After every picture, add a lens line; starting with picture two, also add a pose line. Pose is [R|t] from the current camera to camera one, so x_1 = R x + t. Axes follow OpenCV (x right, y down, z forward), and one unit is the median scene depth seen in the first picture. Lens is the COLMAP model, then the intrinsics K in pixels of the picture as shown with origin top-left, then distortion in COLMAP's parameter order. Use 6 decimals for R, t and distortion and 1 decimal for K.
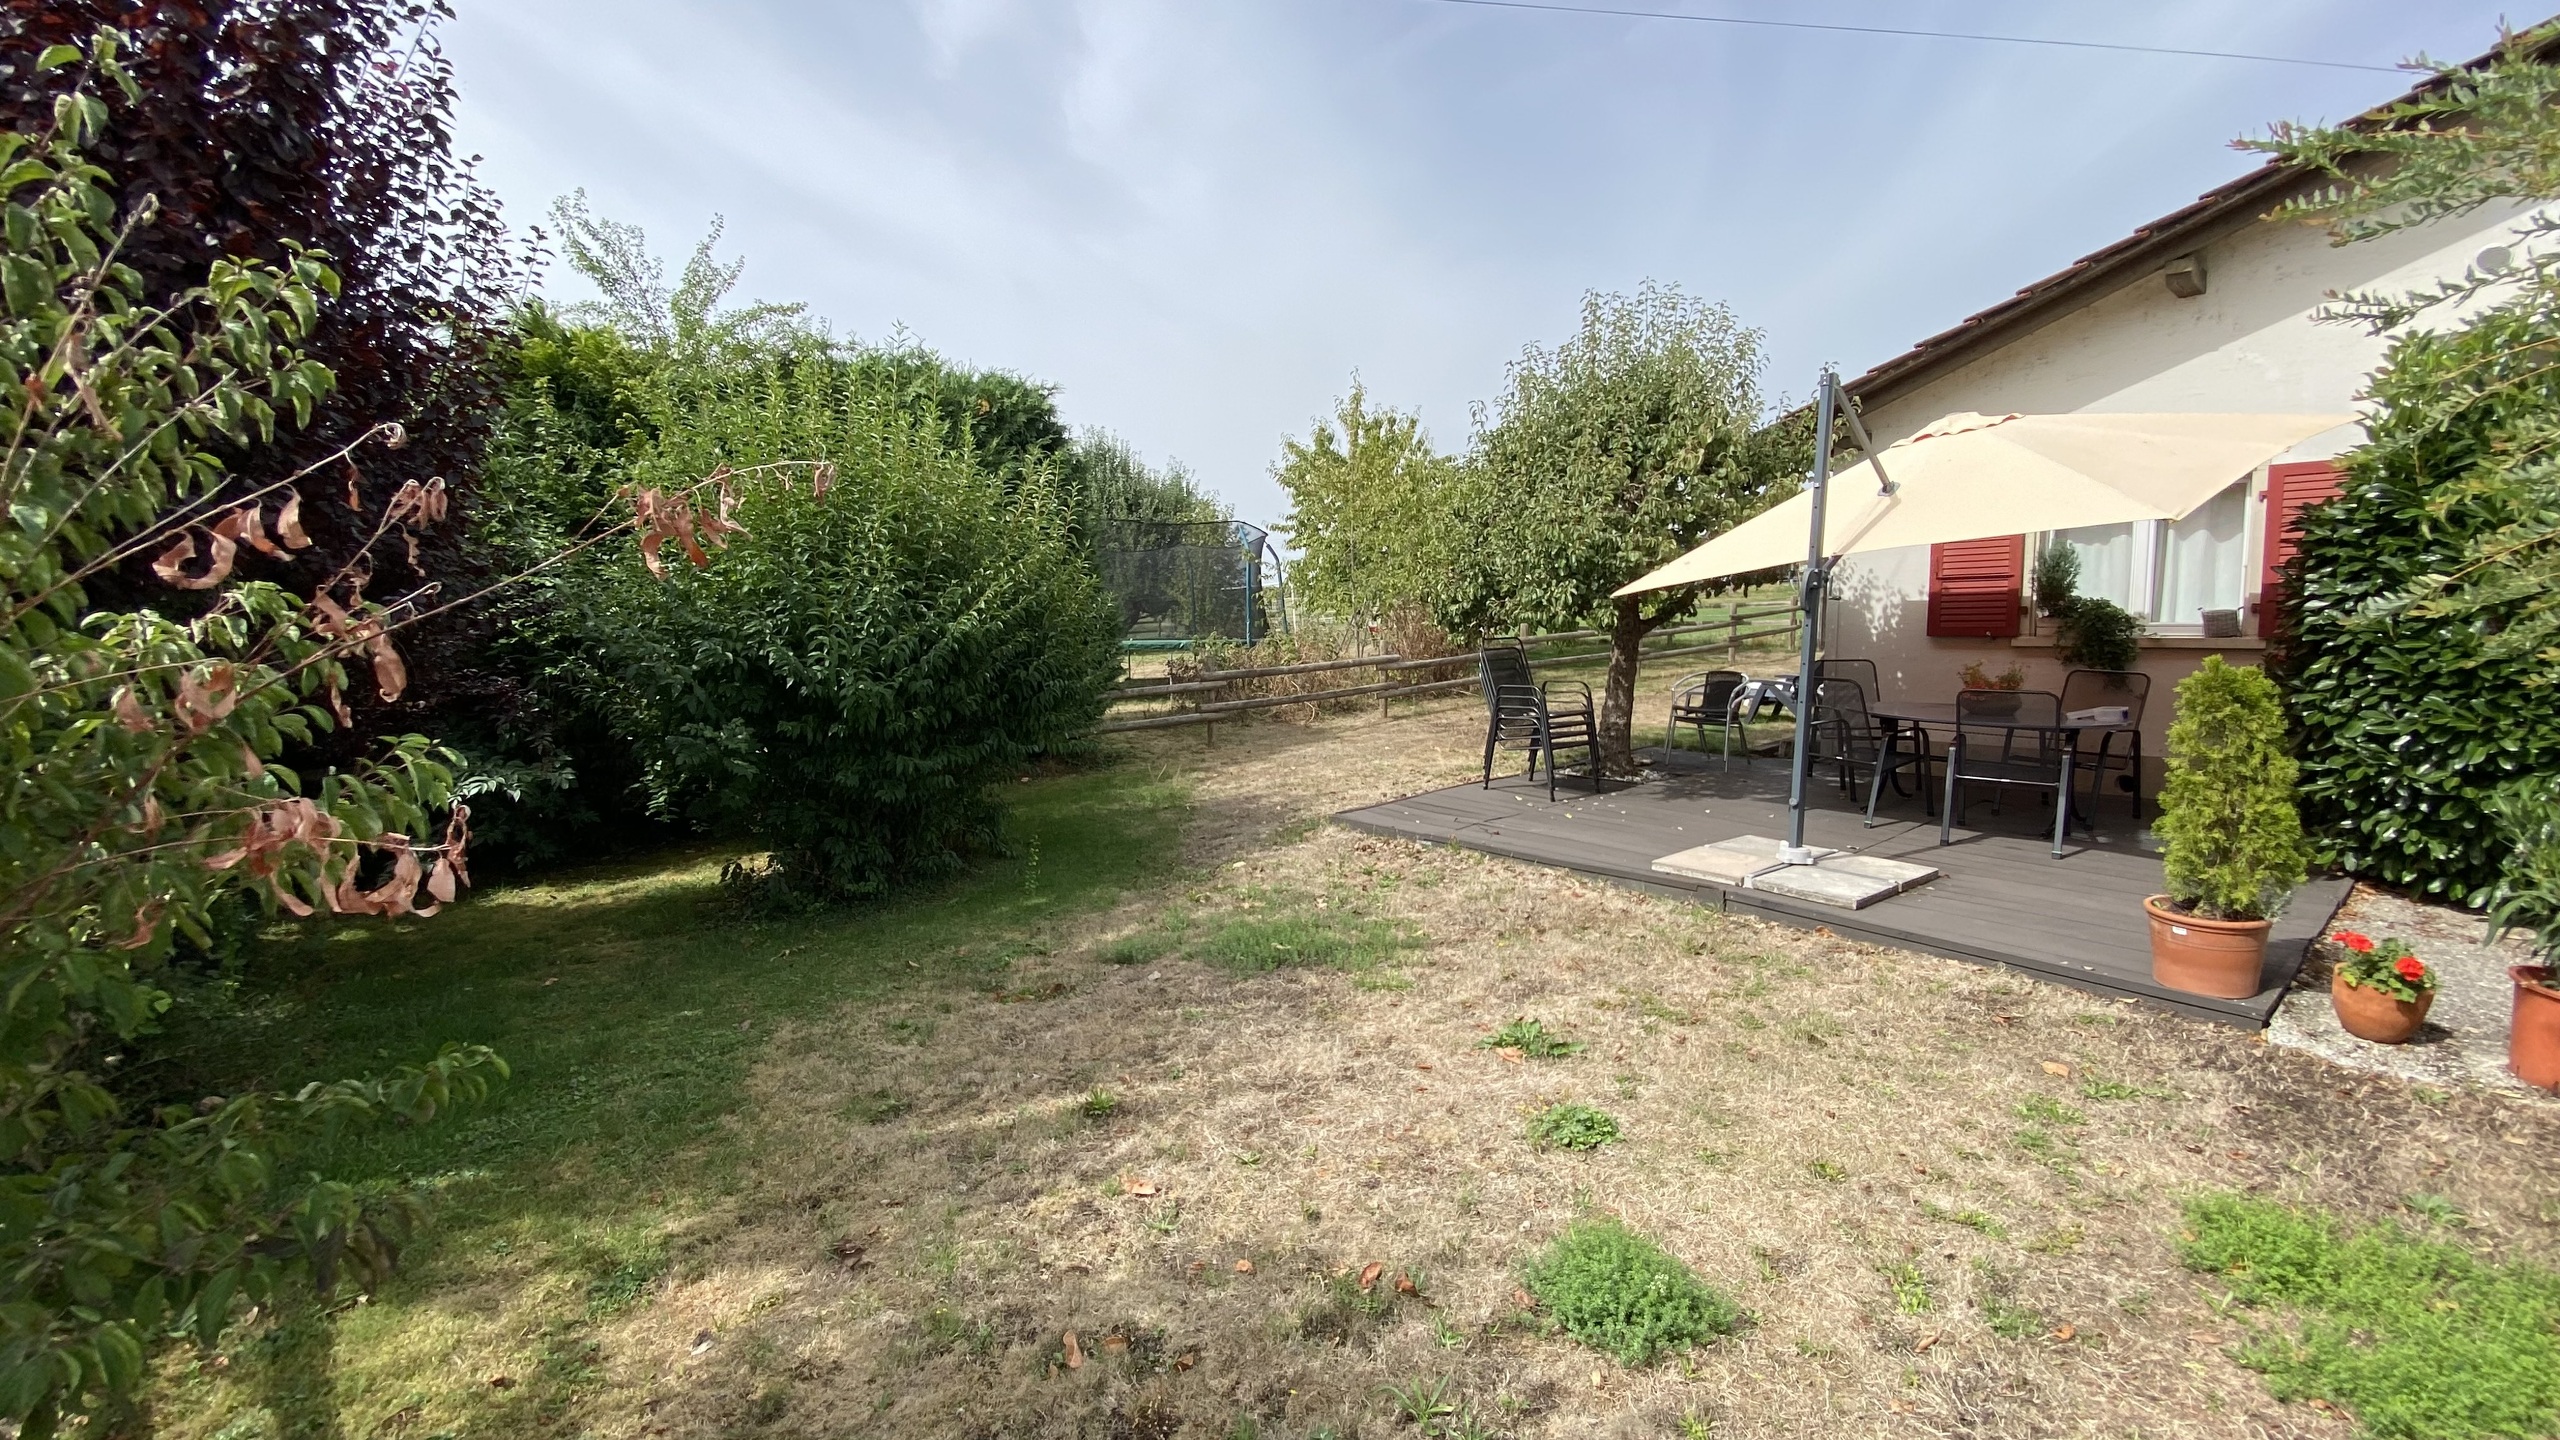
lens RADIAL K [[1036.7, 0, 1266.3], [0, 1036.7, 733.9], [0, 0, 1]] dist [-0.004145, -0.008198]
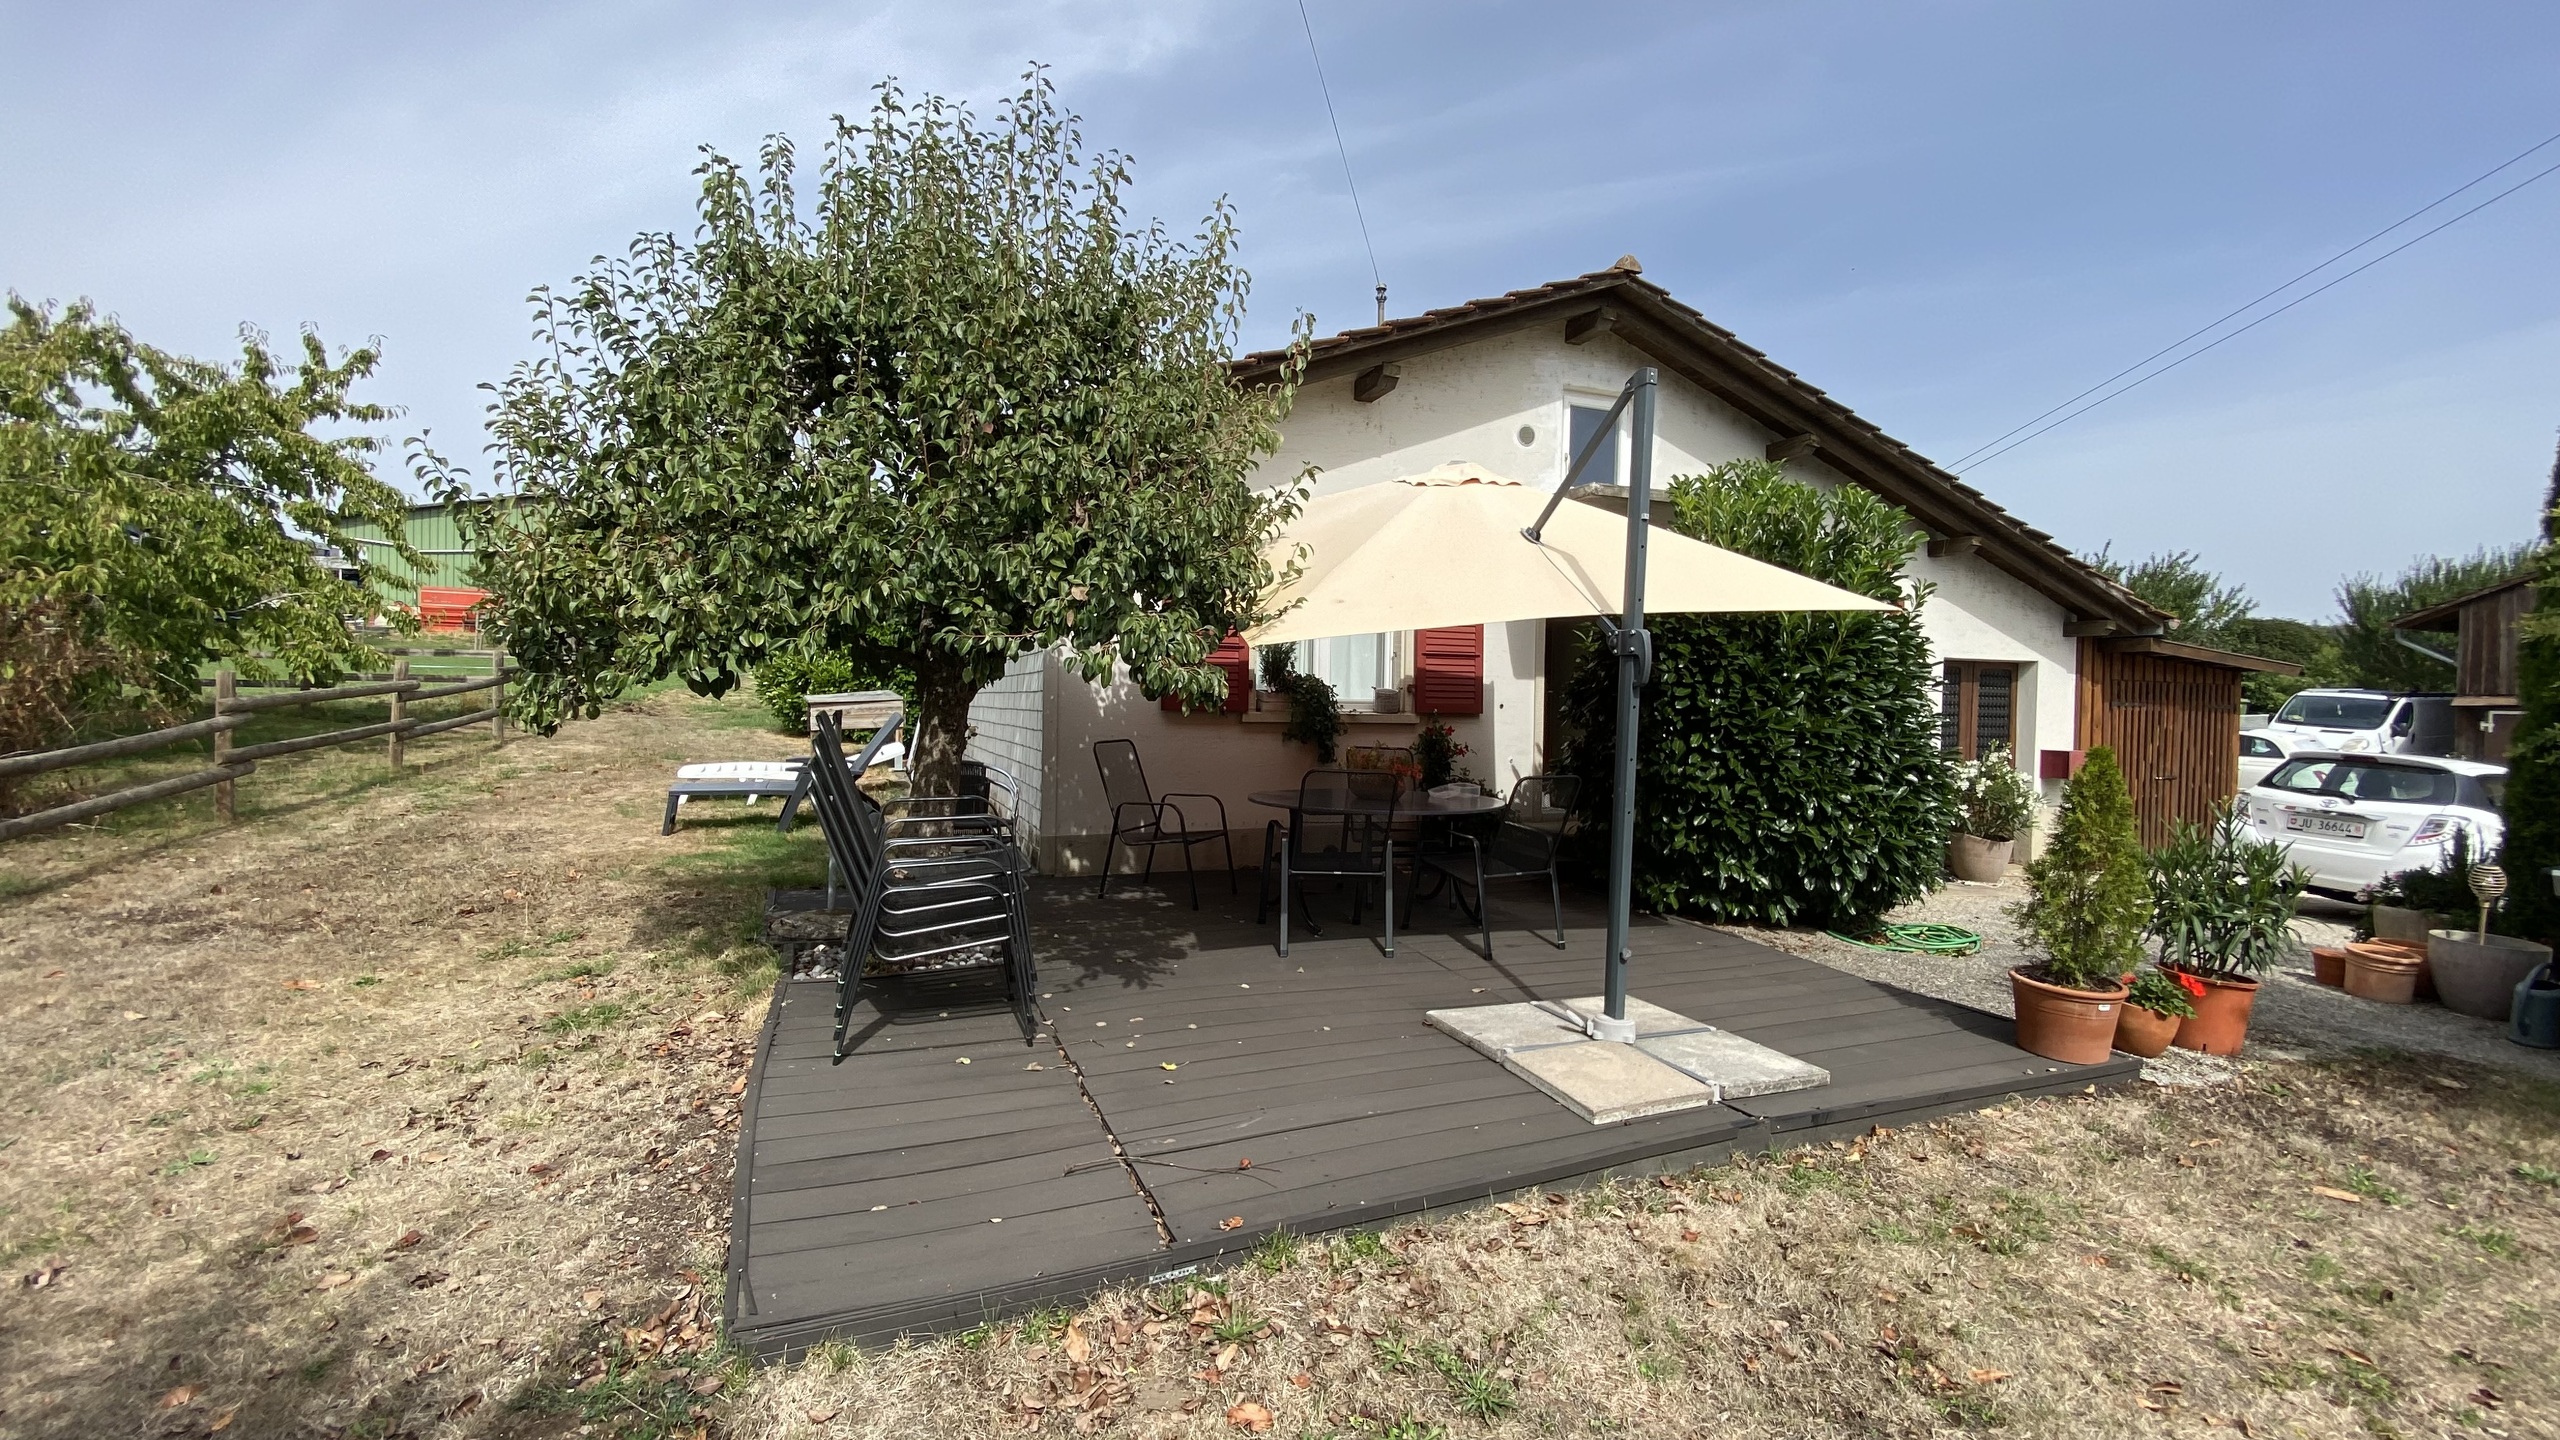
lens RADIAL K [[1036.7, 0, 1281.2], [0, 1036.7, 718.7], [0, 0, 1]] dist [-0.004145, -0.008198]
pose [[0.264330, -0.006158, 0.964413, -0.193937], [0.077440, 0.996886, -0.014859, -0.084679], [-0.961318, 0.078612, 0.263984, 0.852673]]
